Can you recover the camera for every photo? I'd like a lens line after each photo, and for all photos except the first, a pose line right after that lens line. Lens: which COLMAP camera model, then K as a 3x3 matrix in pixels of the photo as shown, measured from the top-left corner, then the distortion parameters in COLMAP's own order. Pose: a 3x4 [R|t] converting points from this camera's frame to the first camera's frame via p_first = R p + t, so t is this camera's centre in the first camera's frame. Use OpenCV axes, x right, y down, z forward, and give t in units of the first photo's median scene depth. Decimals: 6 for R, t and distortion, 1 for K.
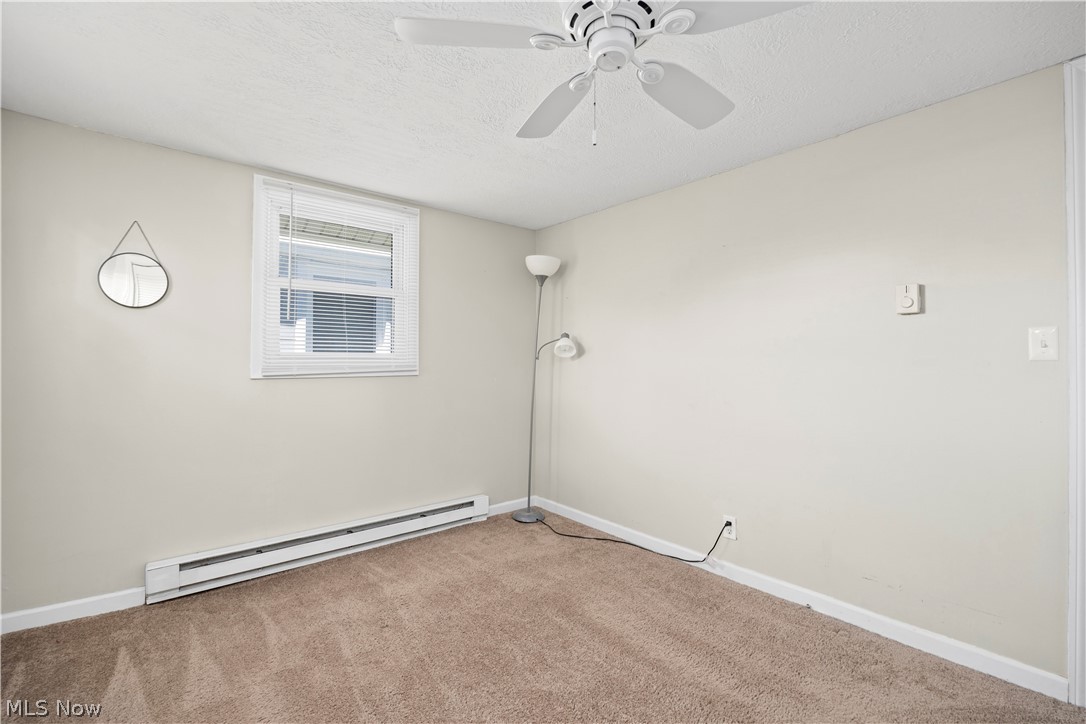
lens RADIAL K [[479.0, 0, 540.2], [0, 479.0, 360.8], [0, 0, 1]] dist [-0.014378, -0.000081]
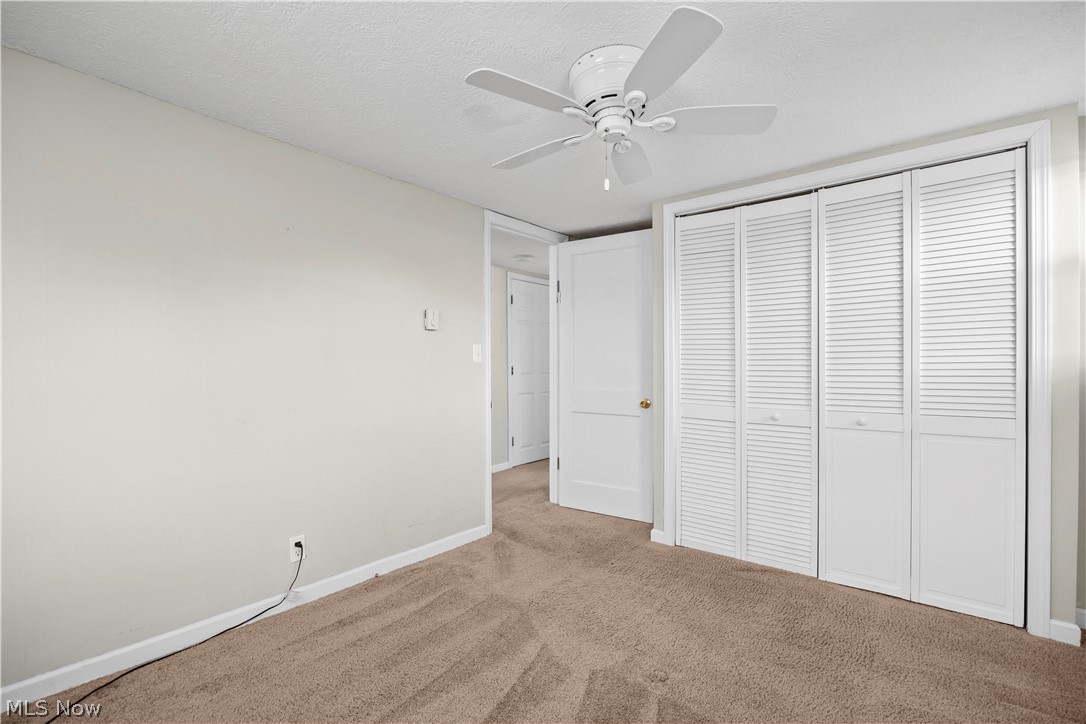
lens RADIAL K [[479.0, 0, 540.2], [0, 479.0, 360.8], [0, 0, 1]] dist [-0.014378, -0.000081]
pose [[-0.187238, 0.011167, 0.982251, -0.696046], [-0.001445, 0.999931, -0.011644, 0.011810], [-0.982314, -0.003600, -0.187209, 0.892795]]
